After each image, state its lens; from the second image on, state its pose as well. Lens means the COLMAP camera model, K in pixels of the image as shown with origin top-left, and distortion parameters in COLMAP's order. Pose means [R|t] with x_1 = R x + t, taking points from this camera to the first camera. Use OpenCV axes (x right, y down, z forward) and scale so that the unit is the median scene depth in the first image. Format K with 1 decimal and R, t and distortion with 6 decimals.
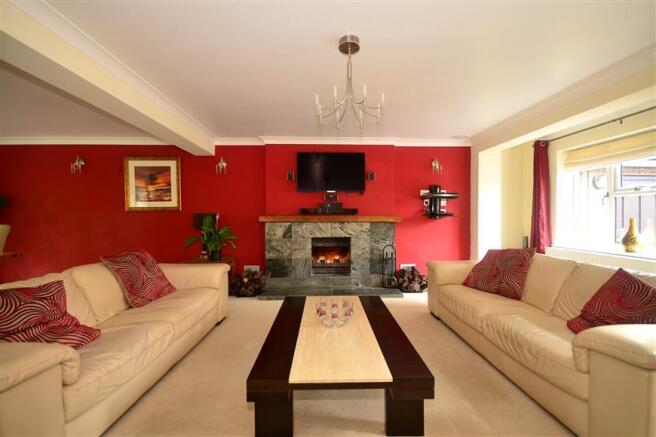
lens RADIAL K [[287.6, 0, 326.9], [0, 287.6, 217.6], [0, 0, 1]] dist [0.000723, 0.000023]
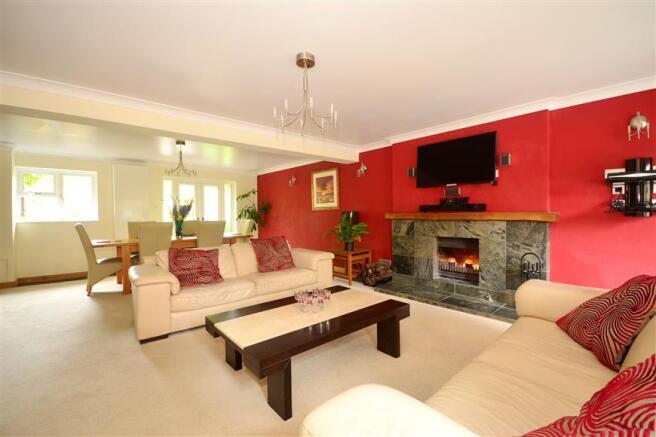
lens RADIAL K [[287.6, 0, 326.9], [0, 287.6, 217.6], [0, 0, 1]] dist [0.000723, 0.000023]
pose [[0.643400, 0.006151, -0.765506, 0.430768], [0.003593, 0.999932, 0.011055, -0.002326], [0.765522, -0.009864, 0.643334, 0.148415]]
